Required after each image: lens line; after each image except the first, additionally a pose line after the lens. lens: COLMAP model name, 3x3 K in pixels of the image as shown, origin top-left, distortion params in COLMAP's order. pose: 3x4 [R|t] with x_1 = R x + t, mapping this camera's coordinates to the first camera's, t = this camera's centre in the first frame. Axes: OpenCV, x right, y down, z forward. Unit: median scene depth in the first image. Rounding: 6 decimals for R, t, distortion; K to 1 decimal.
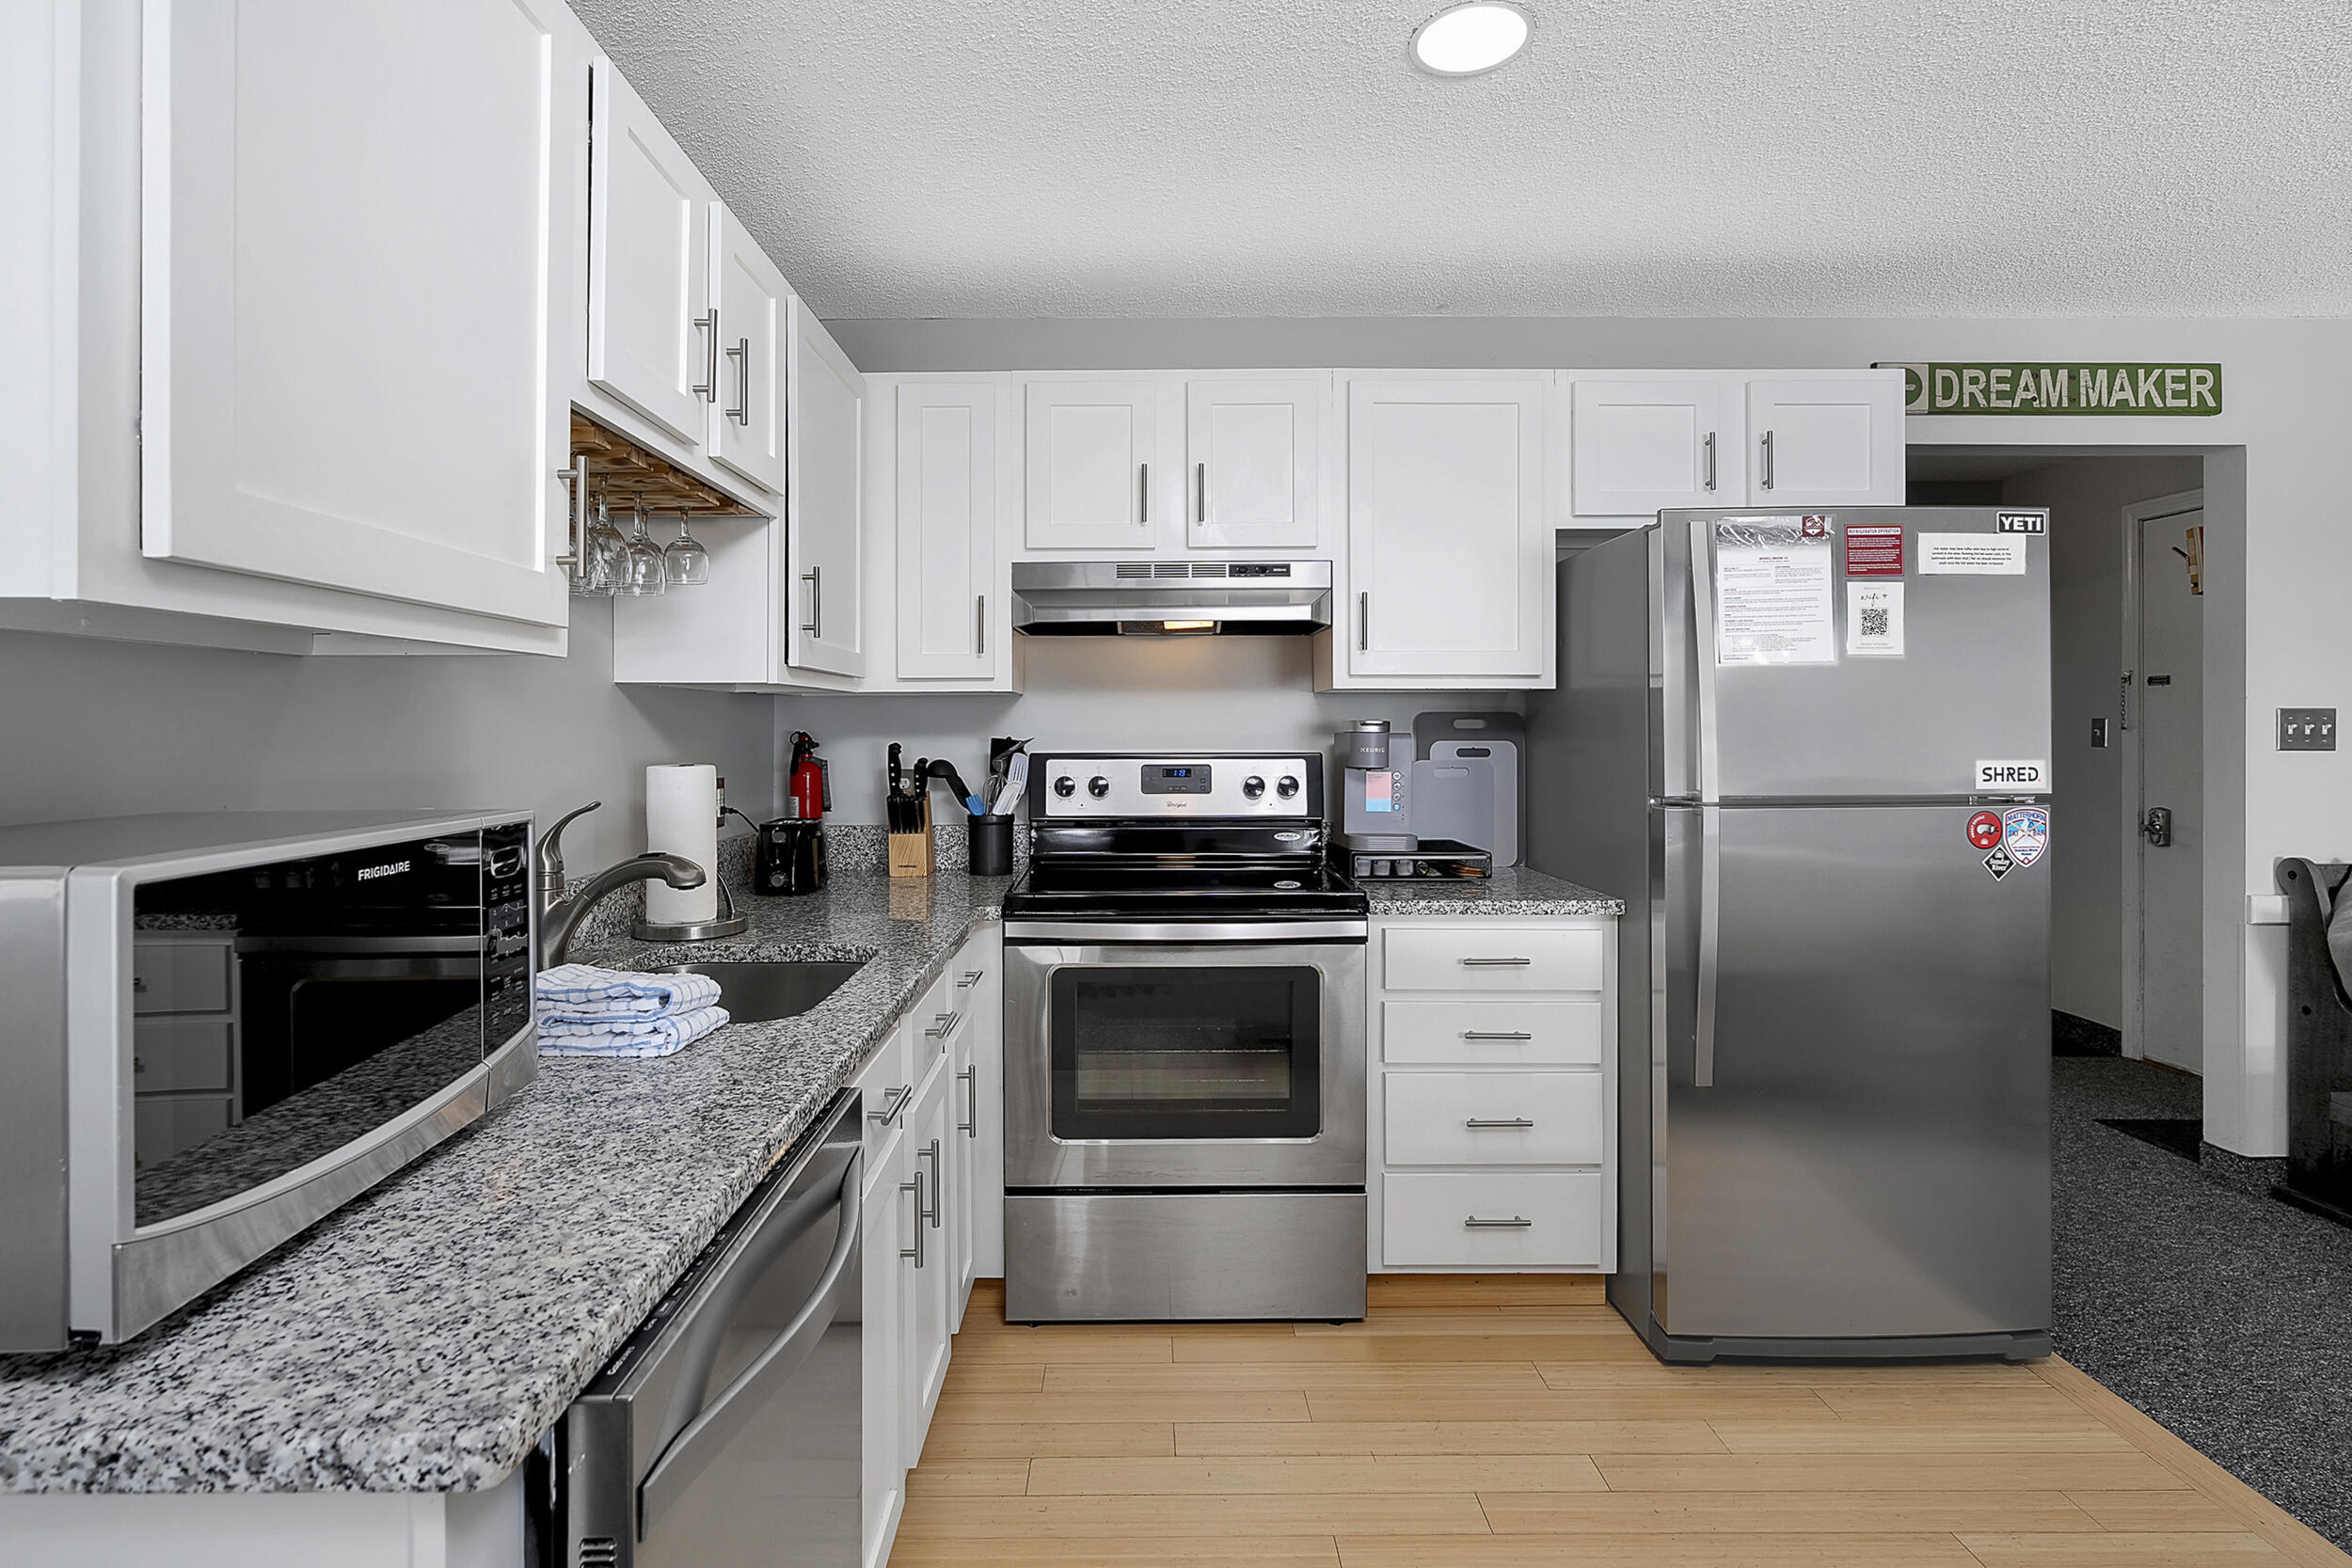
lens RADIAL K [[1137.4, 0, 1155.7], [0, 1137.4, 734.8], [0, 0, 1]] dist [0.001174, -0.000025]
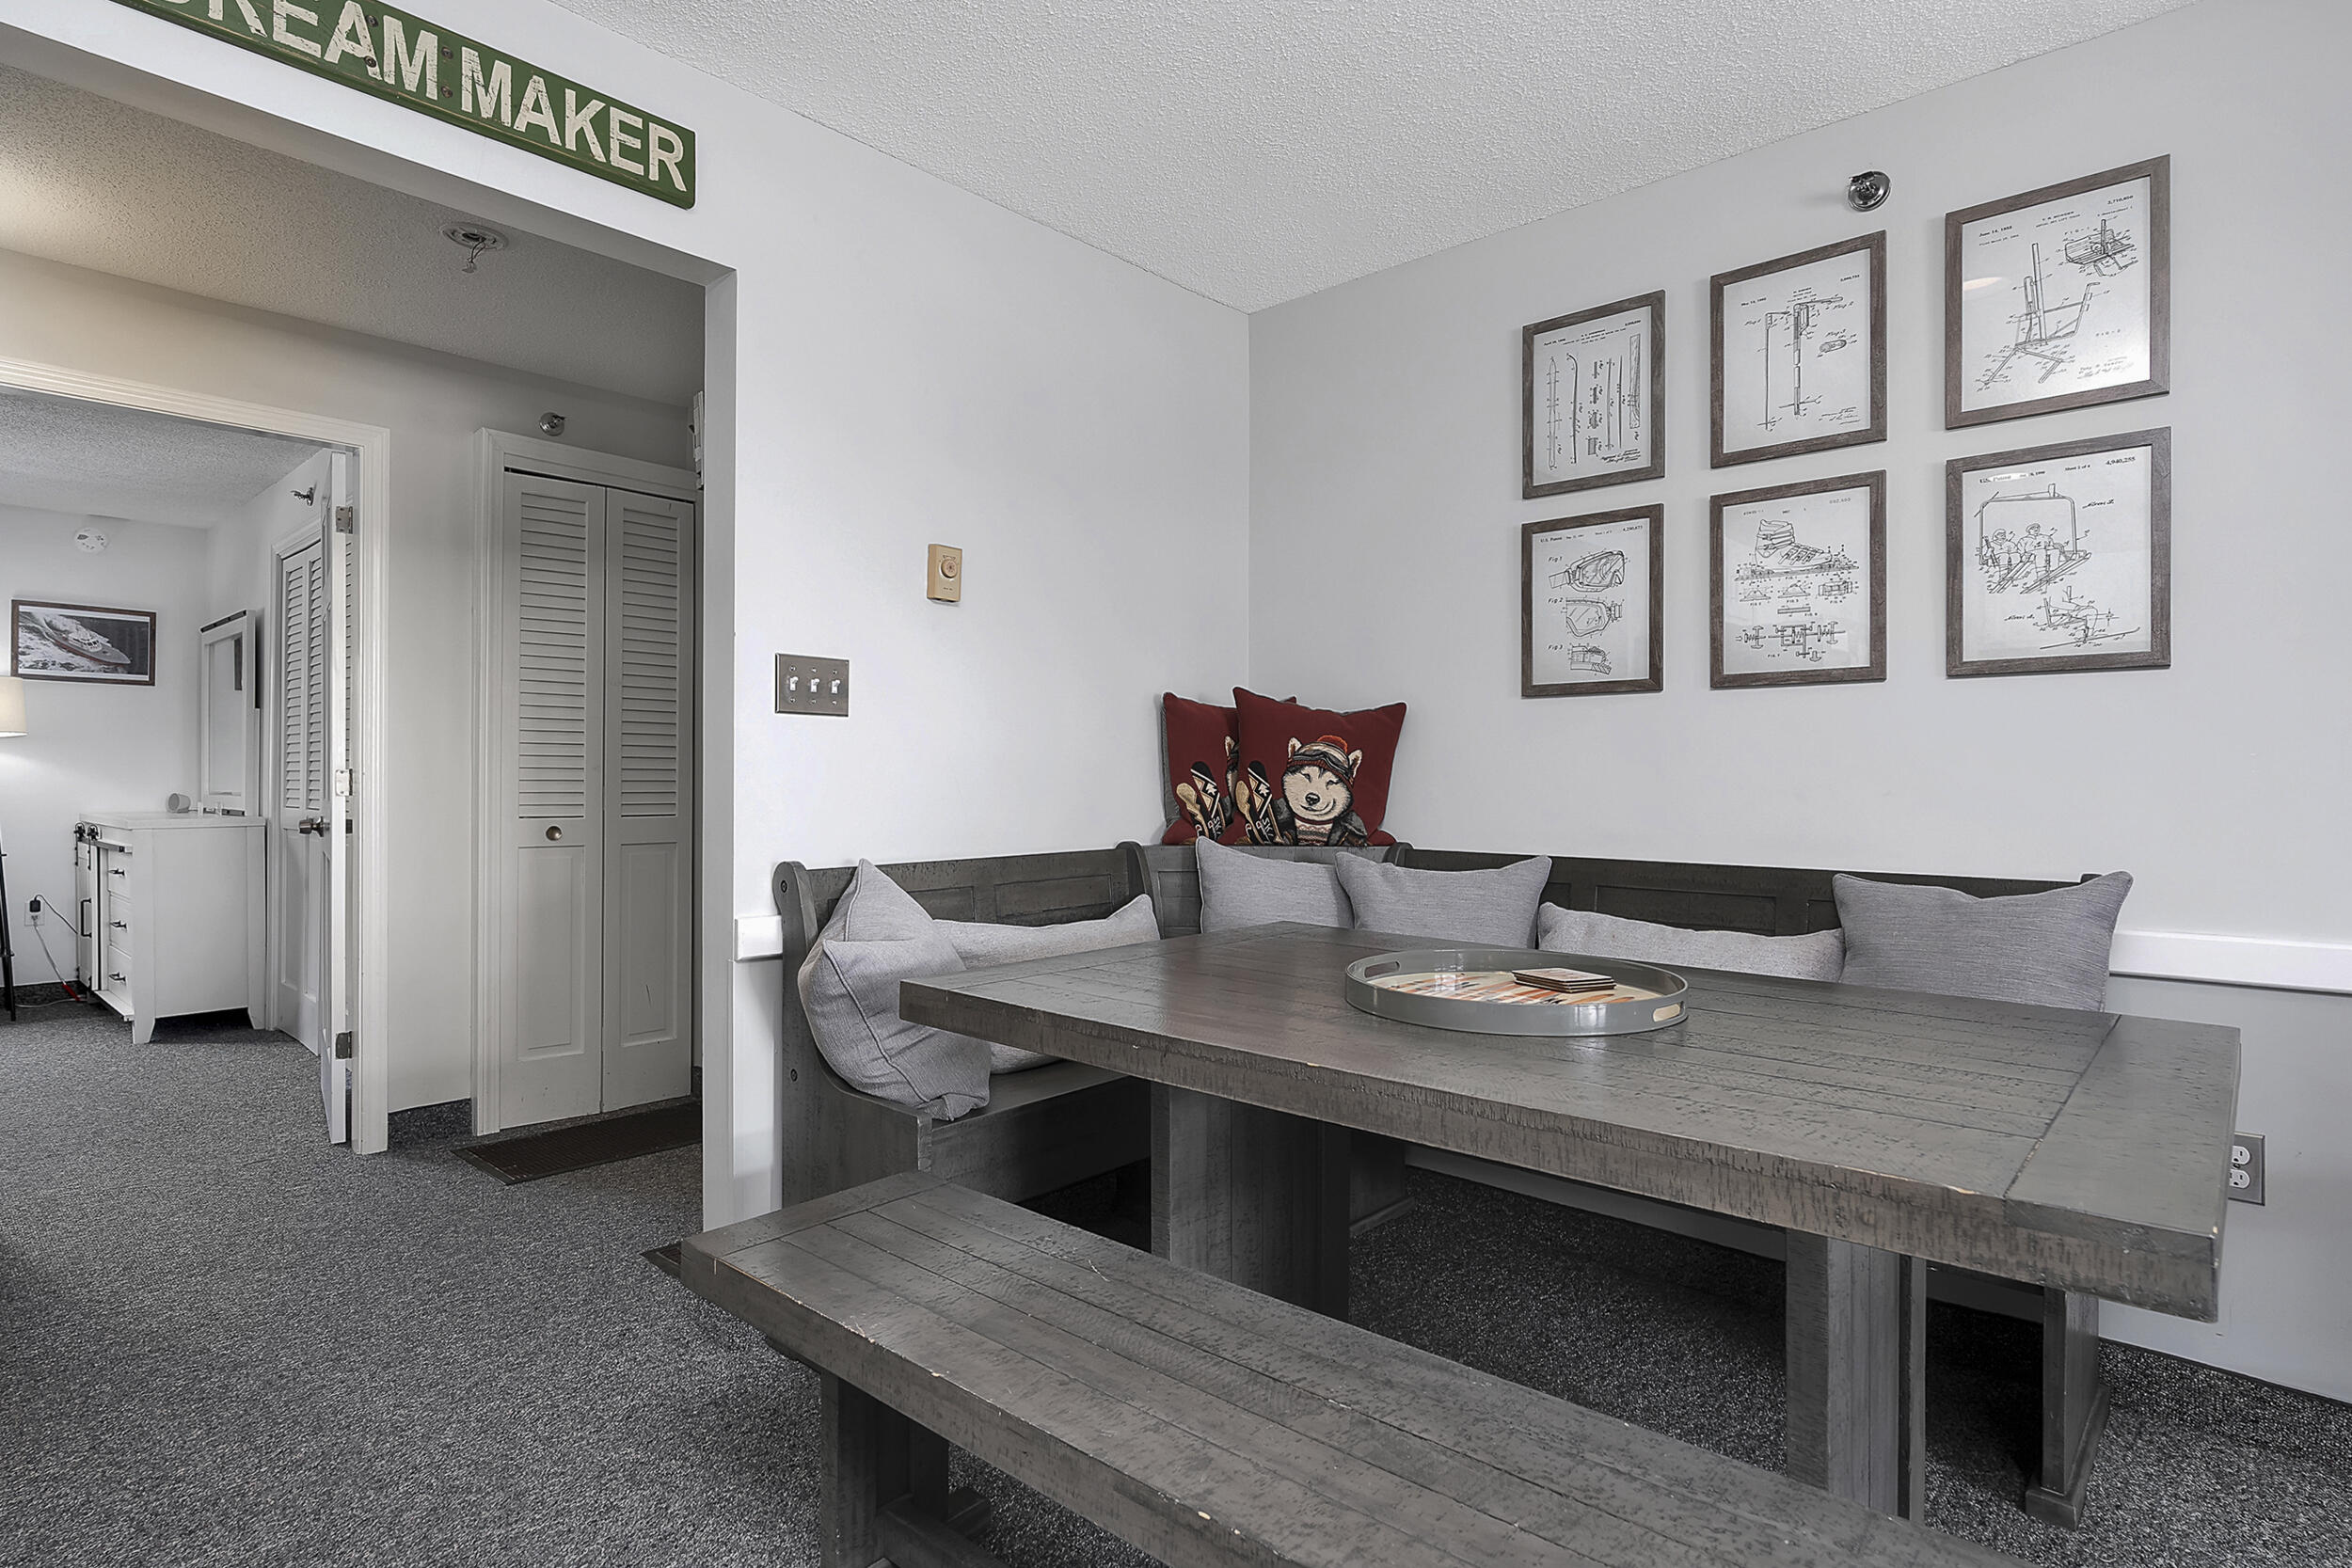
lens RADIAL K [[1176.4, 0, 1176.0], [0, 1176.4, 784.0], [0, 0, 1]] dist [0.001180, 0.000512]
pose [[0.683640, 0.002102, 0.729817, 0.640802], [-0.004265, 0.999990, 0.001115, 0.058541], [-0.729807, -0.003874, 0.683642, 0.325087]]
